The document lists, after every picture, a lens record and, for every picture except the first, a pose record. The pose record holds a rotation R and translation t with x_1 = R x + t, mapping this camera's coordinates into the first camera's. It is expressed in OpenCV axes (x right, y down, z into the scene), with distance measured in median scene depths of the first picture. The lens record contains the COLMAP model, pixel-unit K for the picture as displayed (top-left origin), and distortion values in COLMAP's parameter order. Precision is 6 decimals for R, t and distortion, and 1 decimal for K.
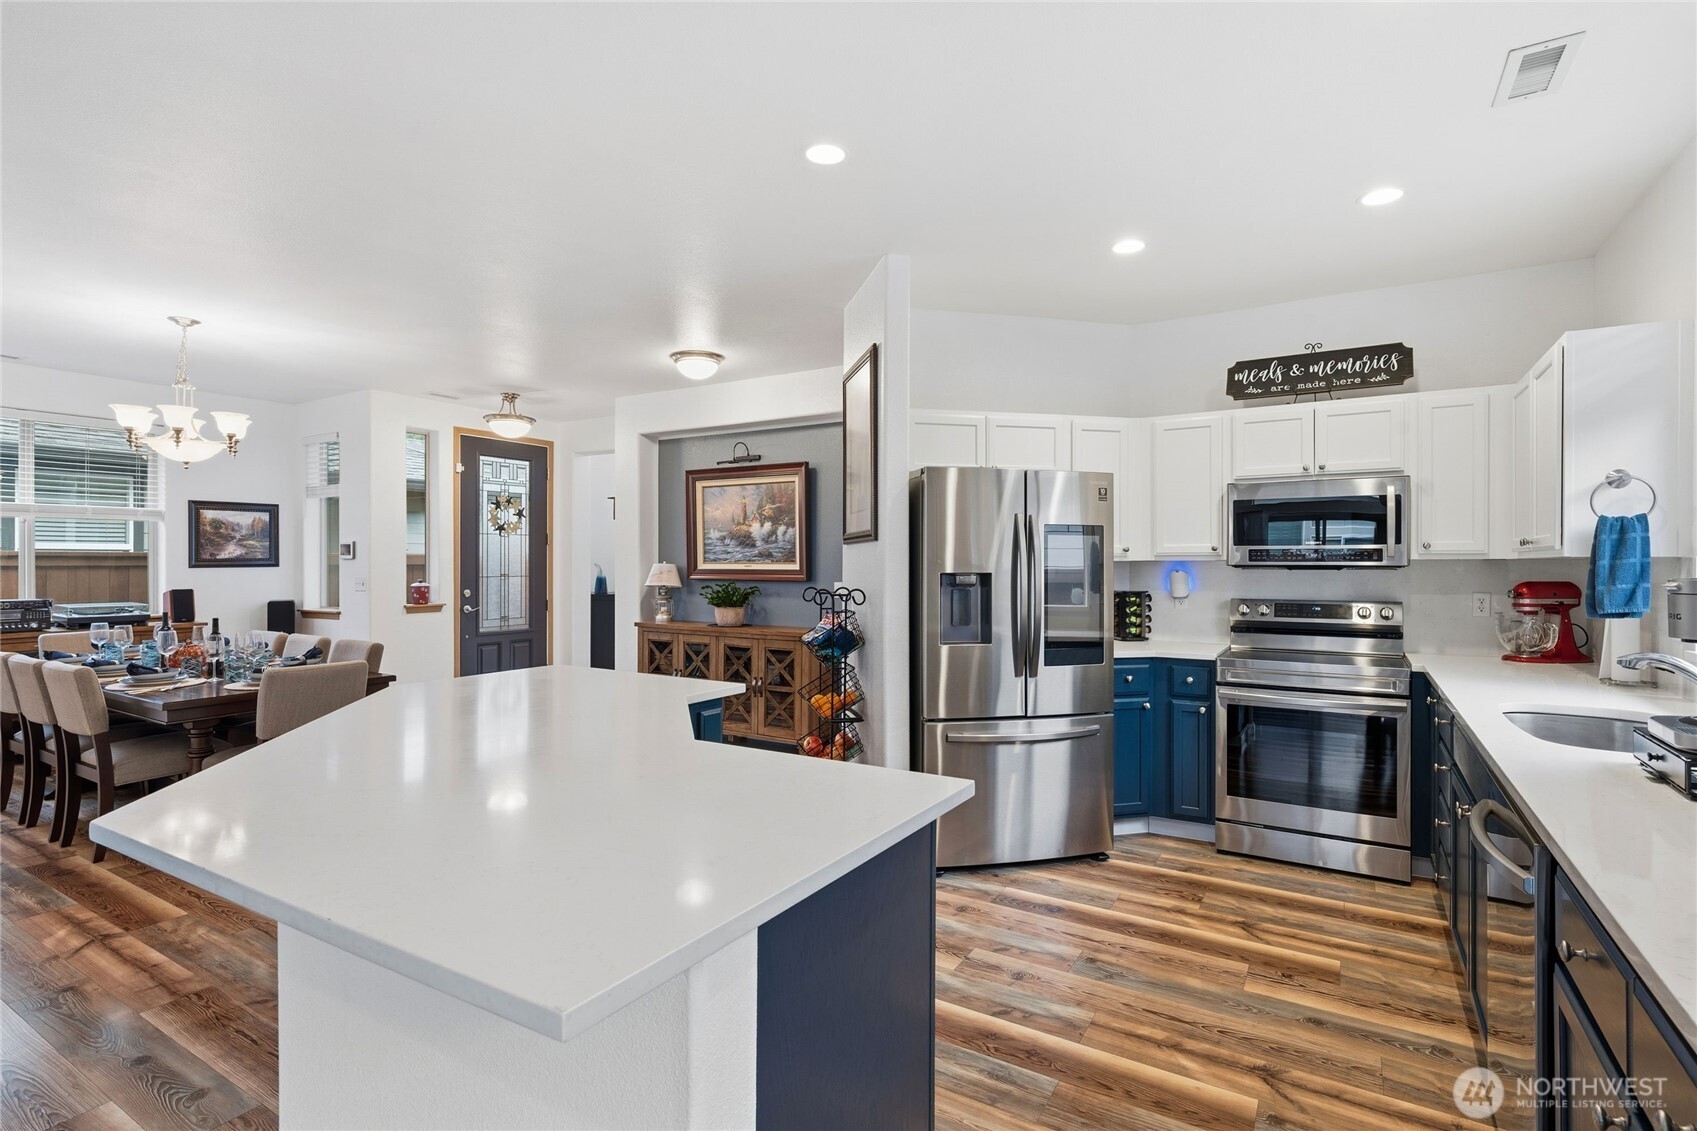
lens RADIAL K [[815.5, 0, 848.5], [0, 815.5, 565.5], [0, 0, 1]] dist [0.000711, -0.000064]
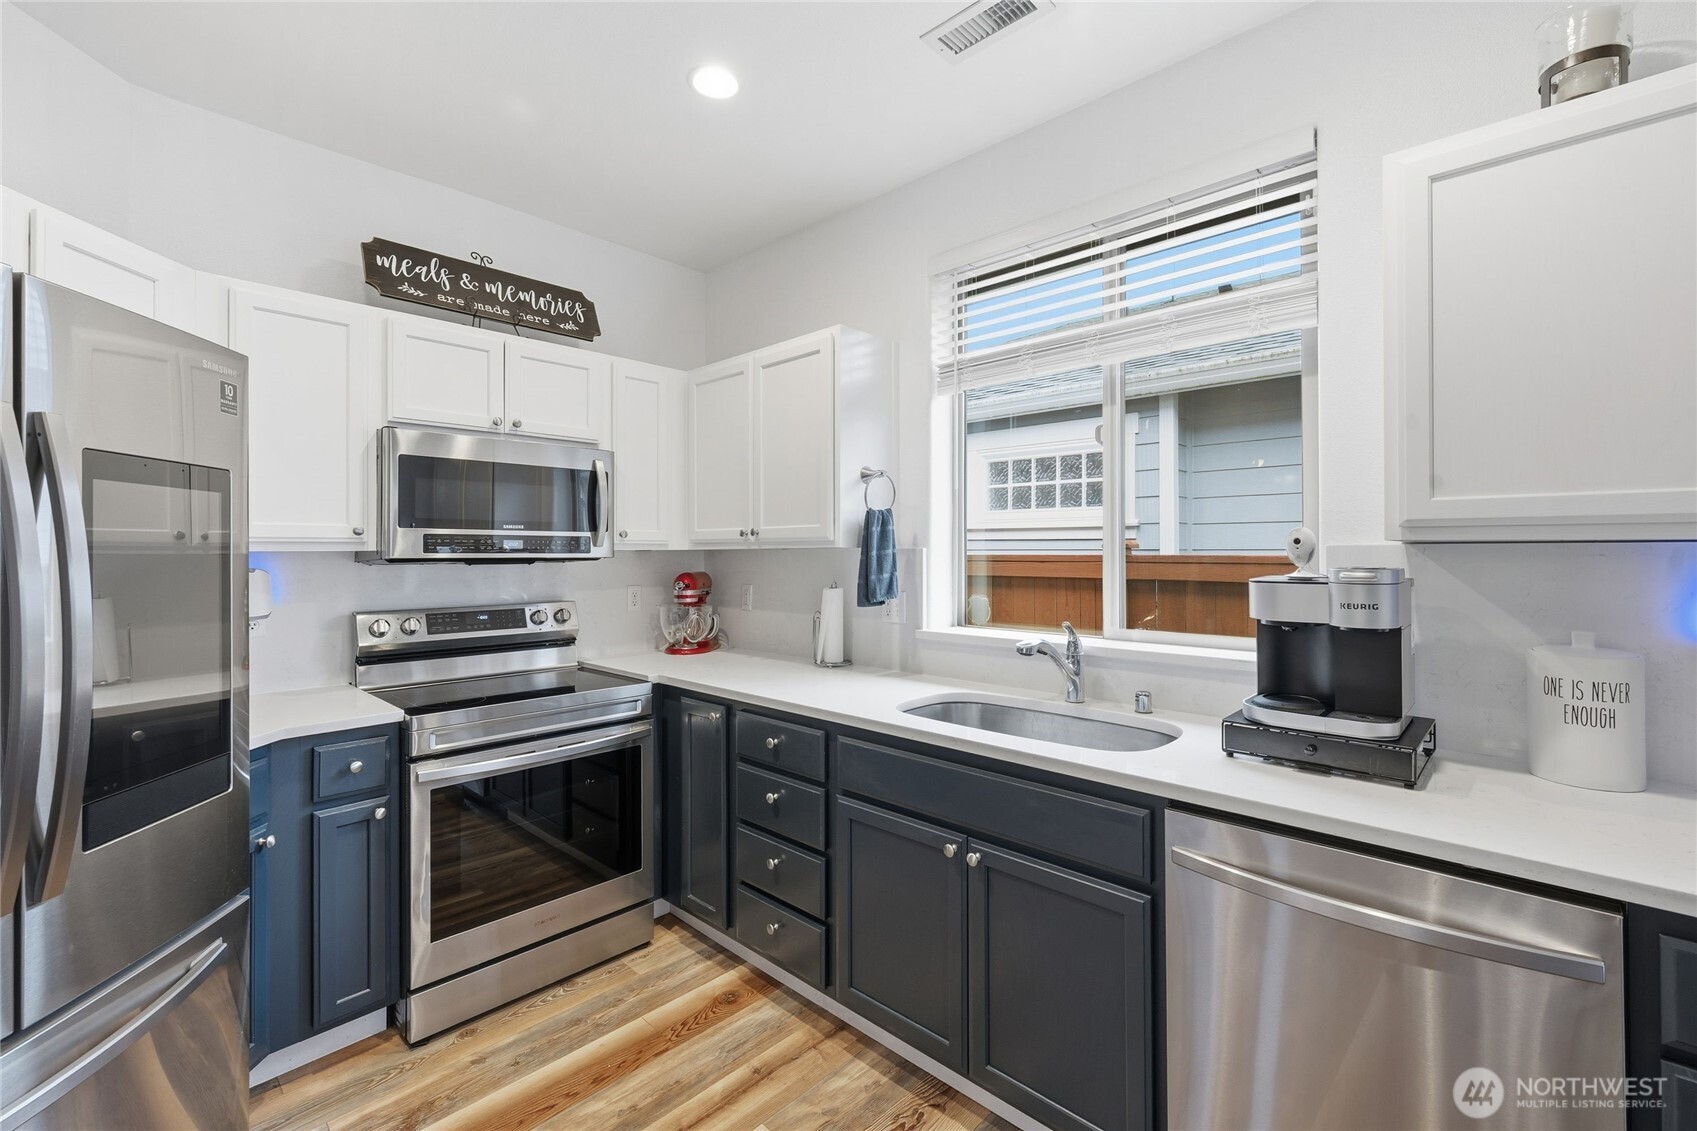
lens RADIAL K [[729.4, 0, 847.4], [0, 729.4, 548.2], [0, 0, 1]] dist [-0.000238, 0.000481]
pose [[0.215617, 0.005345, 0.976463, 0.004491], [0.006699, 0.999953, -0.006952, -0.002450], [-0.976455, 0.008040, 0.215571, 0.565315]]
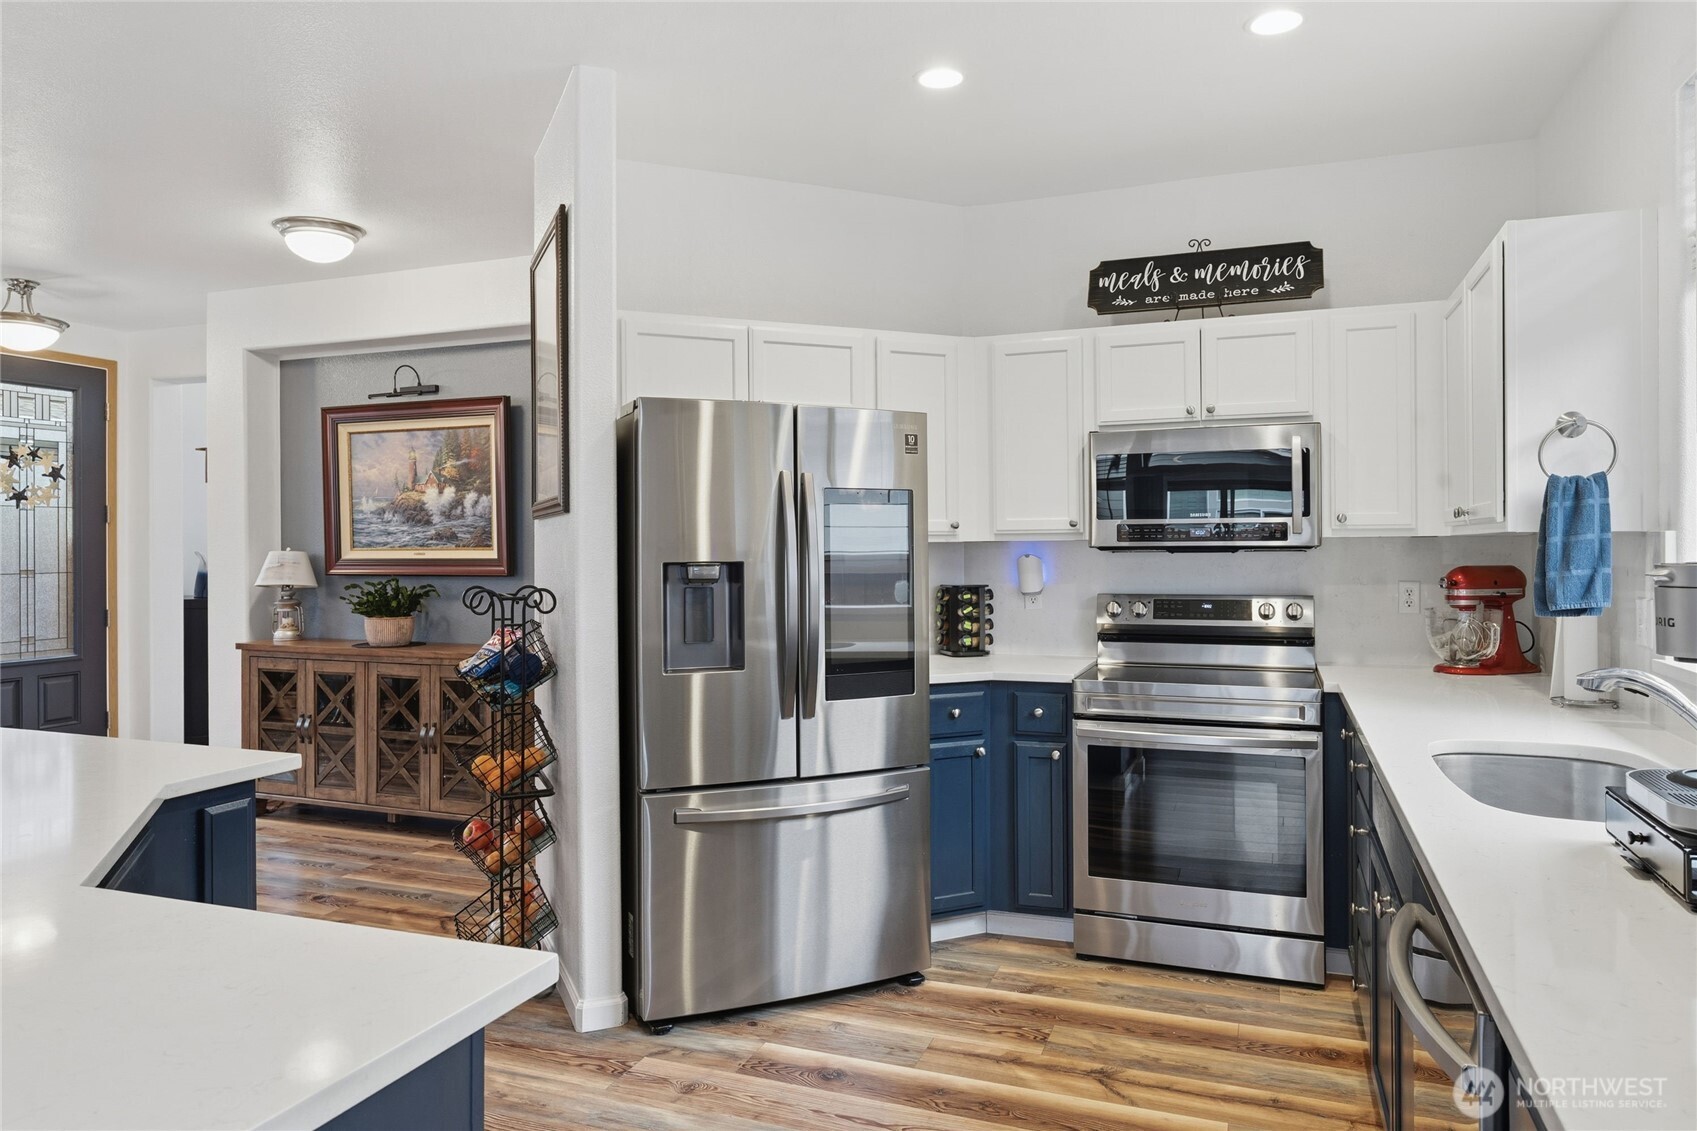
lens RADIAL K [[1096.2, 0, 851.4], [0, 1096.2, 547.3], [0, 0, 1]] dist [-0.001603, -0.001133]
pose [[0.982929, -0.007489, 0.183833, 0.090175], [0.007995, 0.999966, -0.002007, 0.000105], [-0.183811, 0.003442, 0.982956, 0.108288]]
